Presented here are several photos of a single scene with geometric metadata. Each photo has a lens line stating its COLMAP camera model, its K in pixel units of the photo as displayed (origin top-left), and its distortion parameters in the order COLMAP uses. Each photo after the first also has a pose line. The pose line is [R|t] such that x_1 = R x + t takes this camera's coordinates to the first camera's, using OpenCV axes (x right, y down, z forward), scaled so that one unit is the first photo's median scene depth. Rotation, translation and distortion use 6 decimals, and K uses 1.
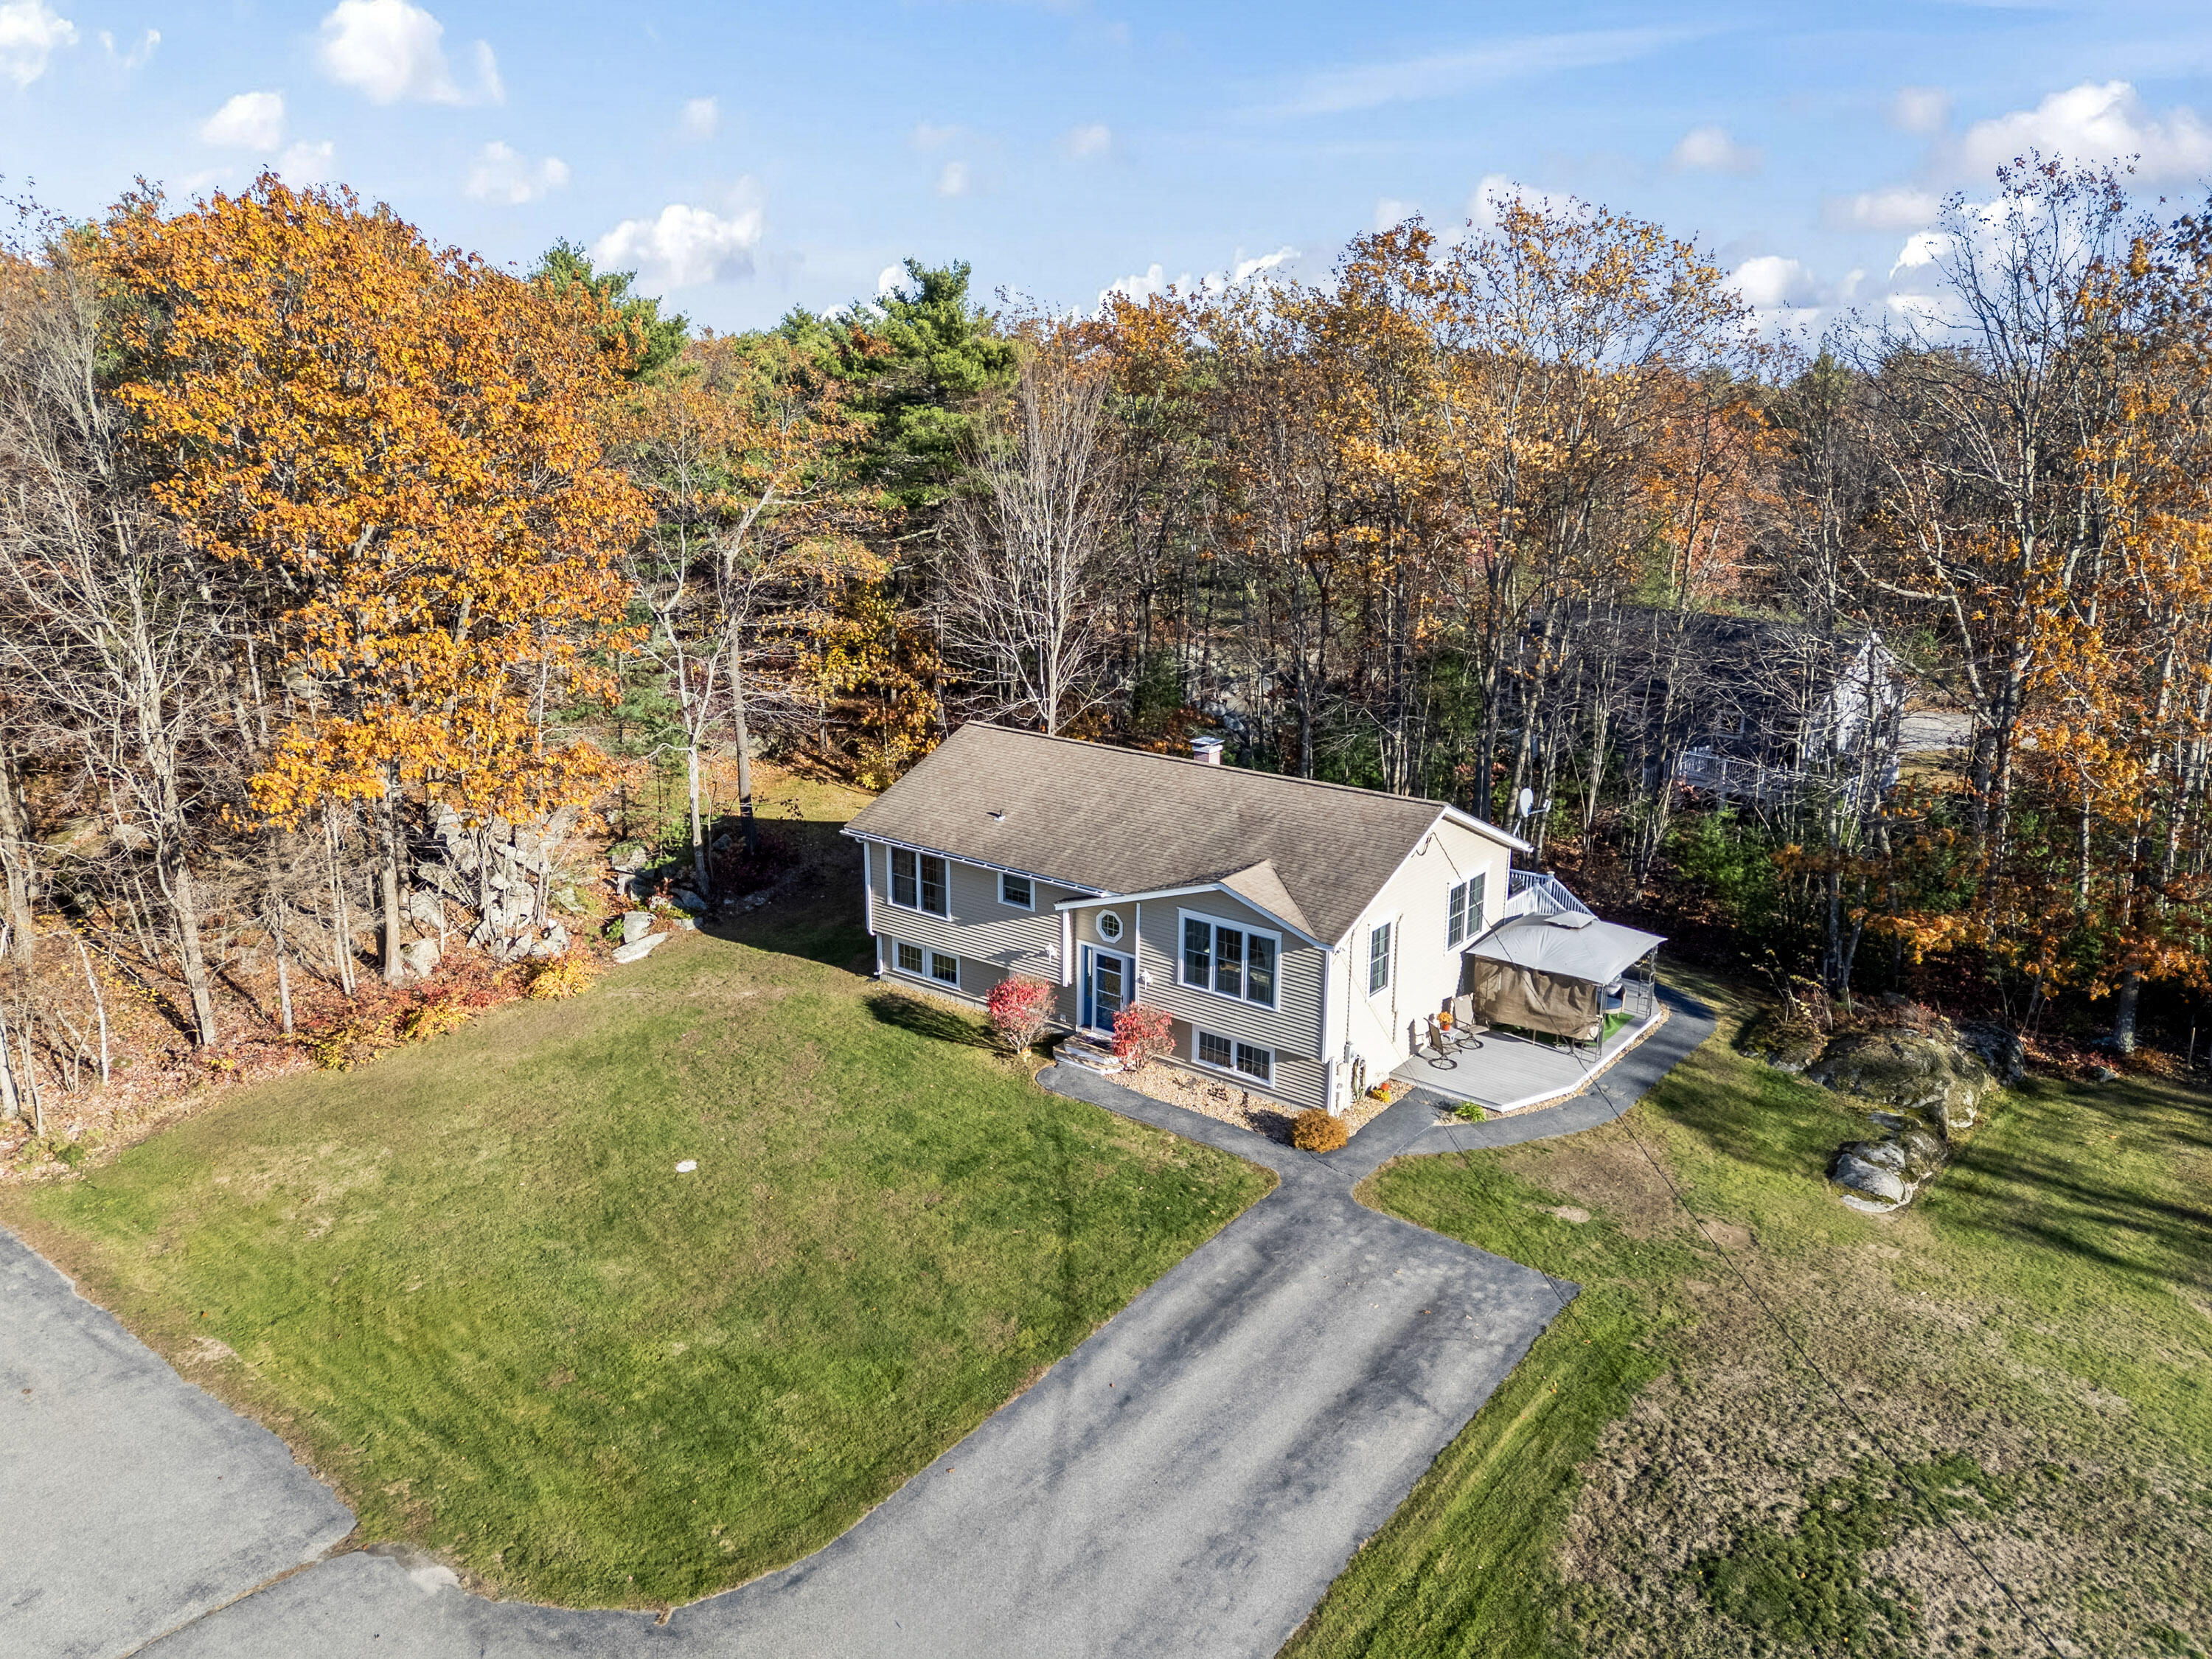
lens RADIAL K [[1602.3, 0, 1106.0], [0, 1602.3, 829.5], [0, 0, 1]] dist [0.040864, -0.002822]
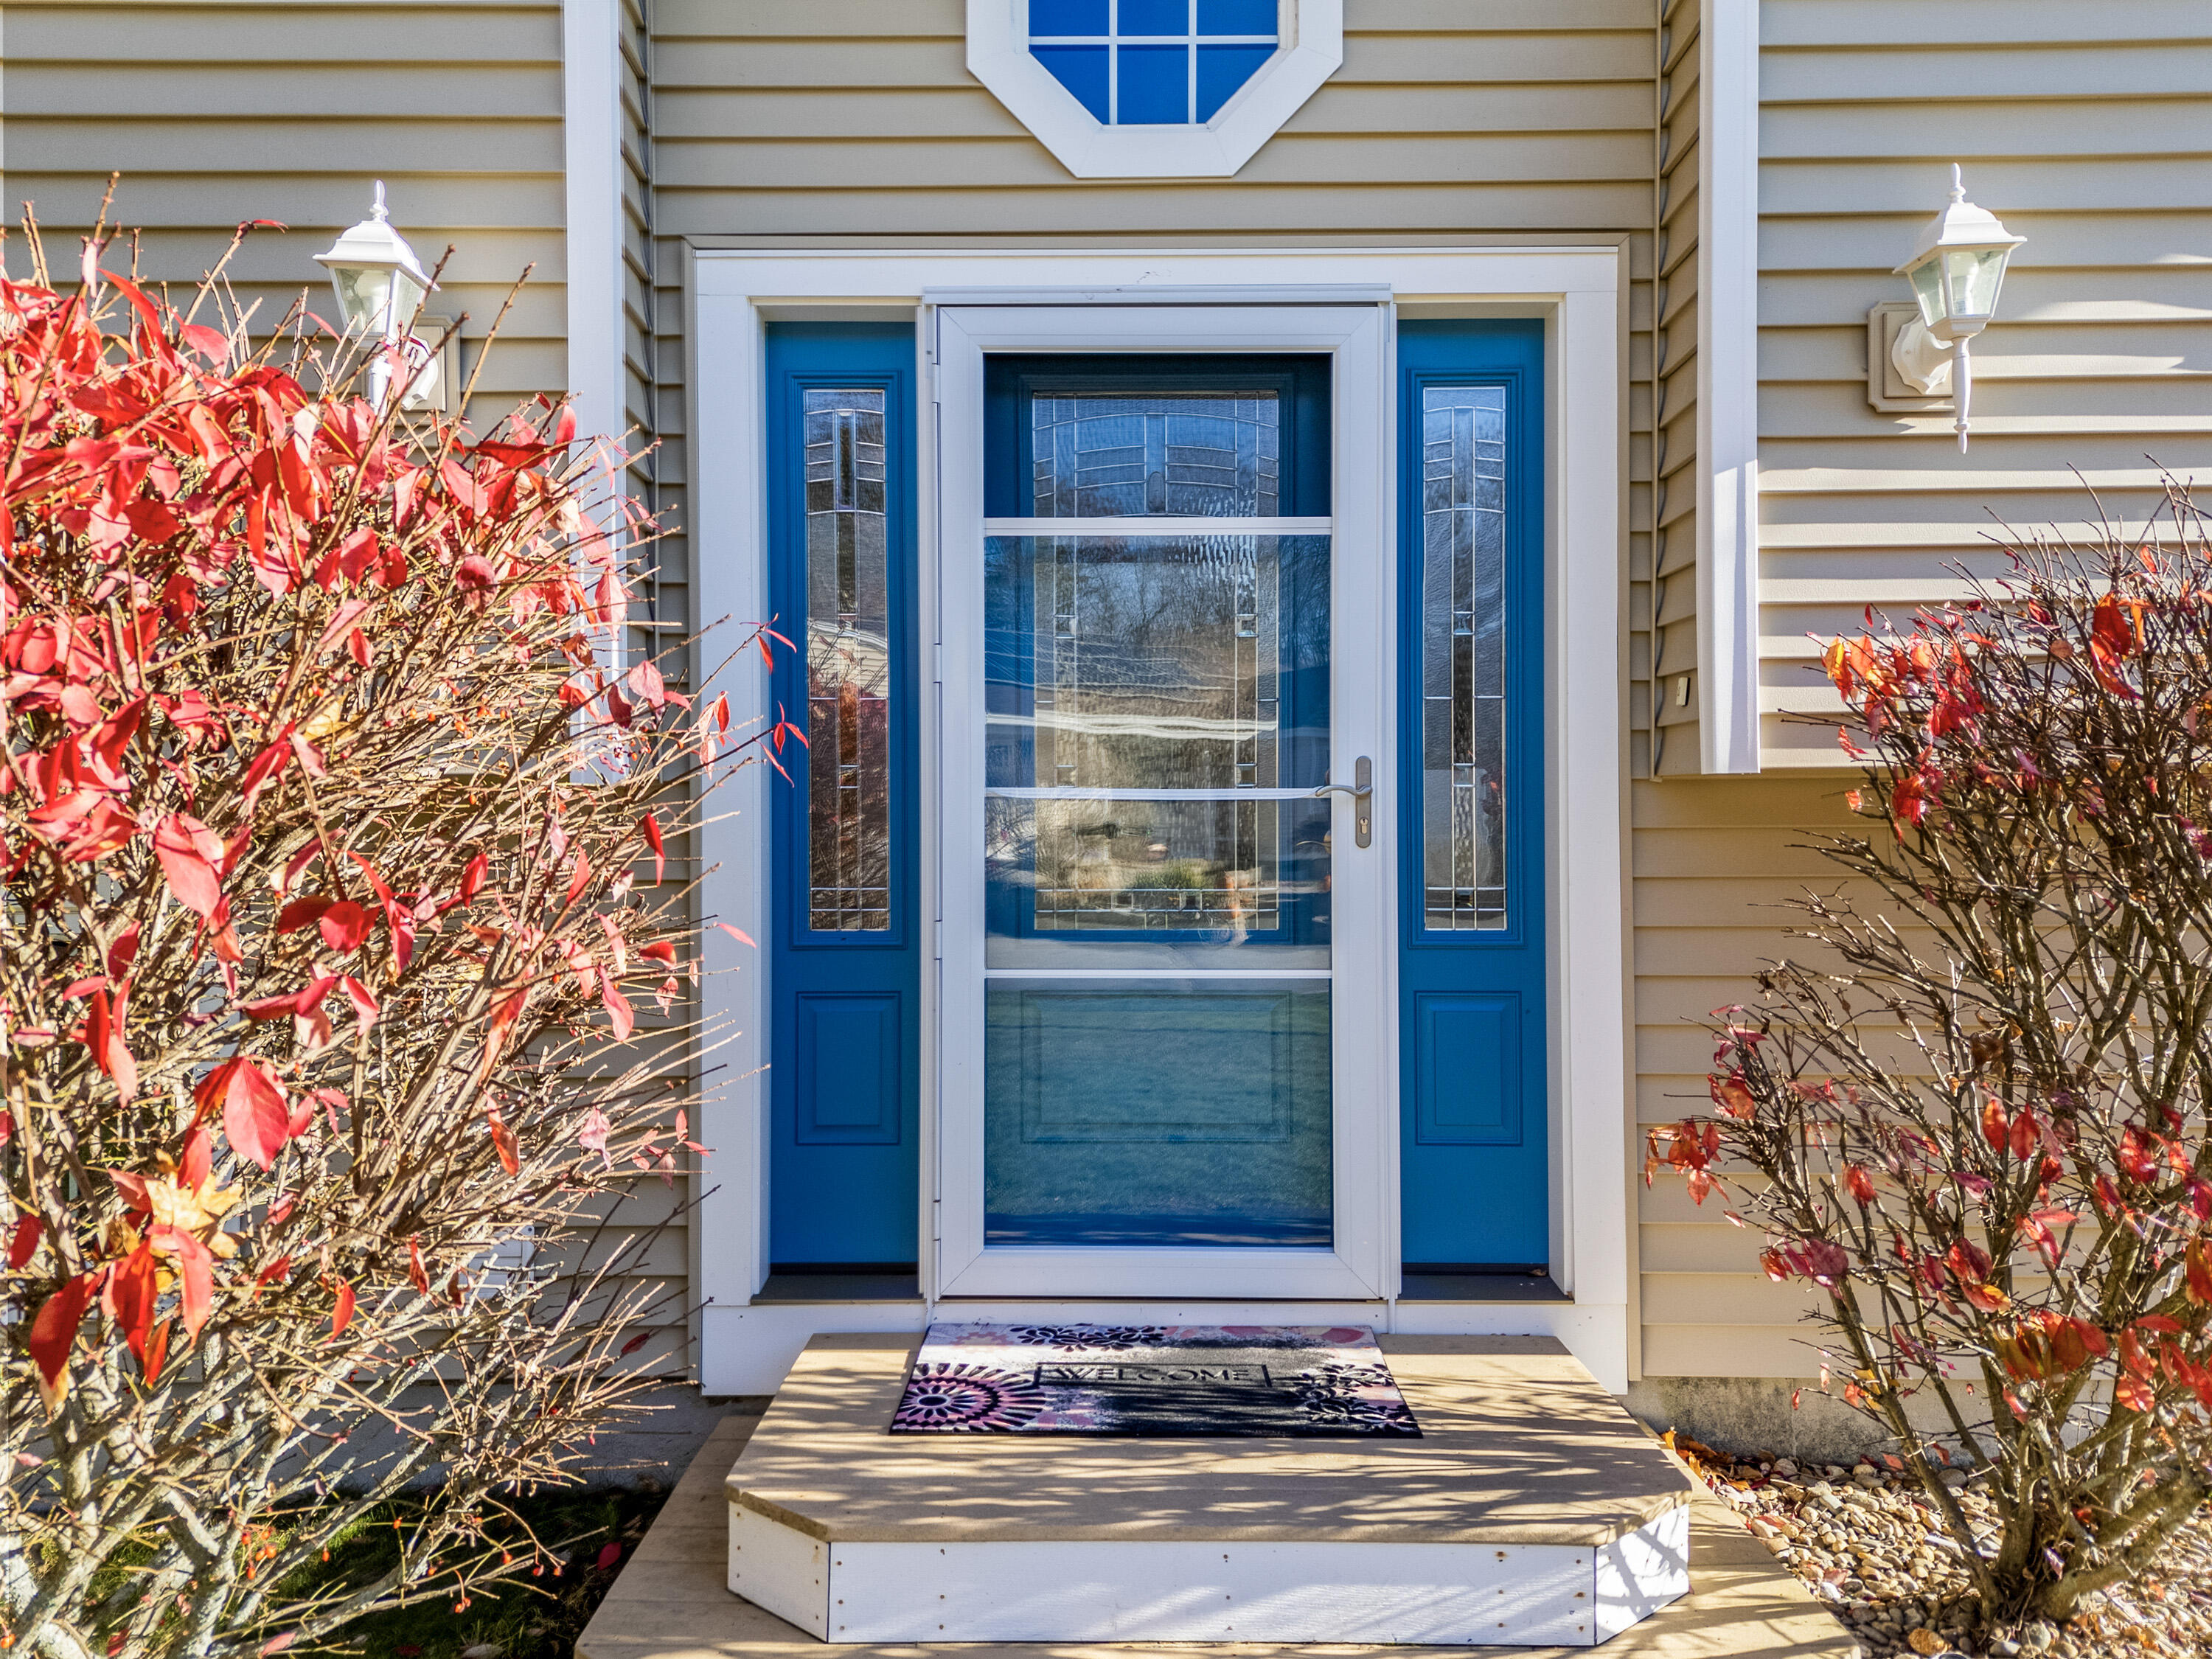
lens RADIAL K [[1602.3, 0, 1106.0], [0, 1602.3, 829.5], [0, 0, 1]] dist [0.040864, -0.002822]
pose [[0.788887, -0.006527, 0.614504, -0.056811], [0.173962, 0.961415, -0.213117, 0.128629], [-0.589402, 0.275026, 0.759583, 0.984108]]
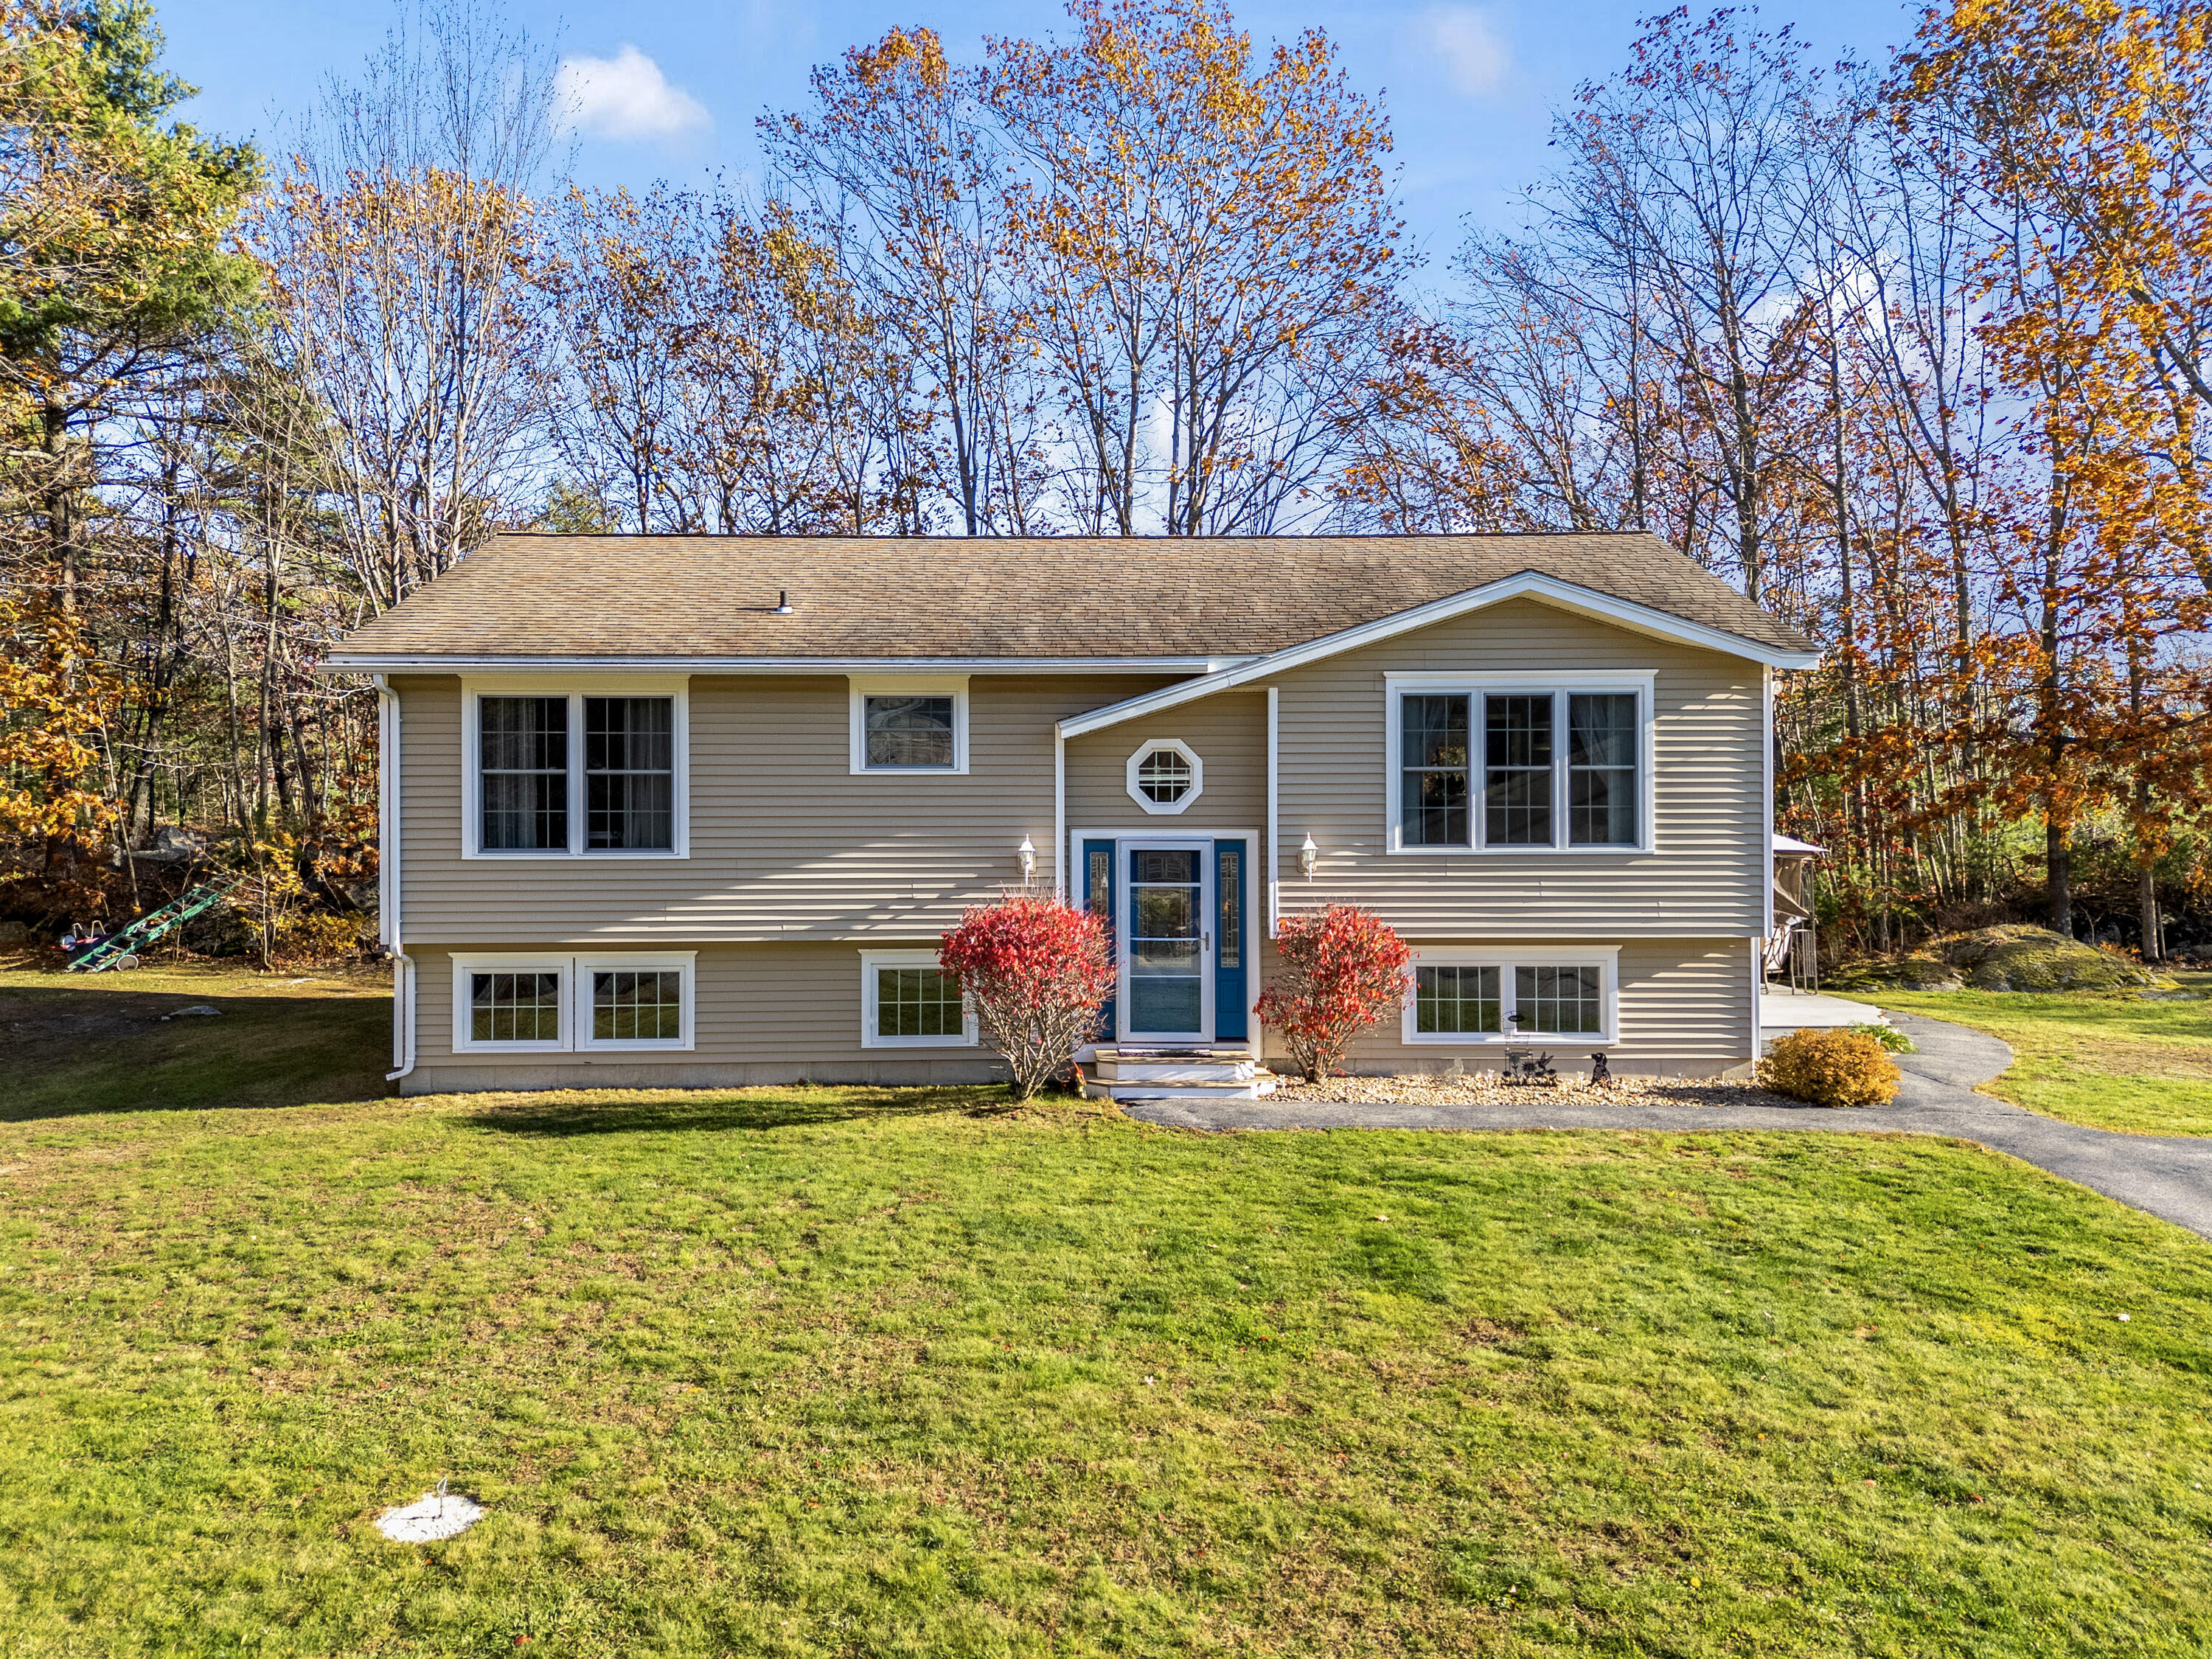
lens RADIAL K [[1641.6, 0, 1106.0], [0, 1641.6, 829.5], [0, 0, 1]] dist [0.037876, 0.000316]
pose [[0.781319, -0.012935, 0.623997, -0.300283], [0.177689, 0.963022, -0.202525, 0.168524], [-0.598303, 0.269114, 0.754726, 0.703171]]
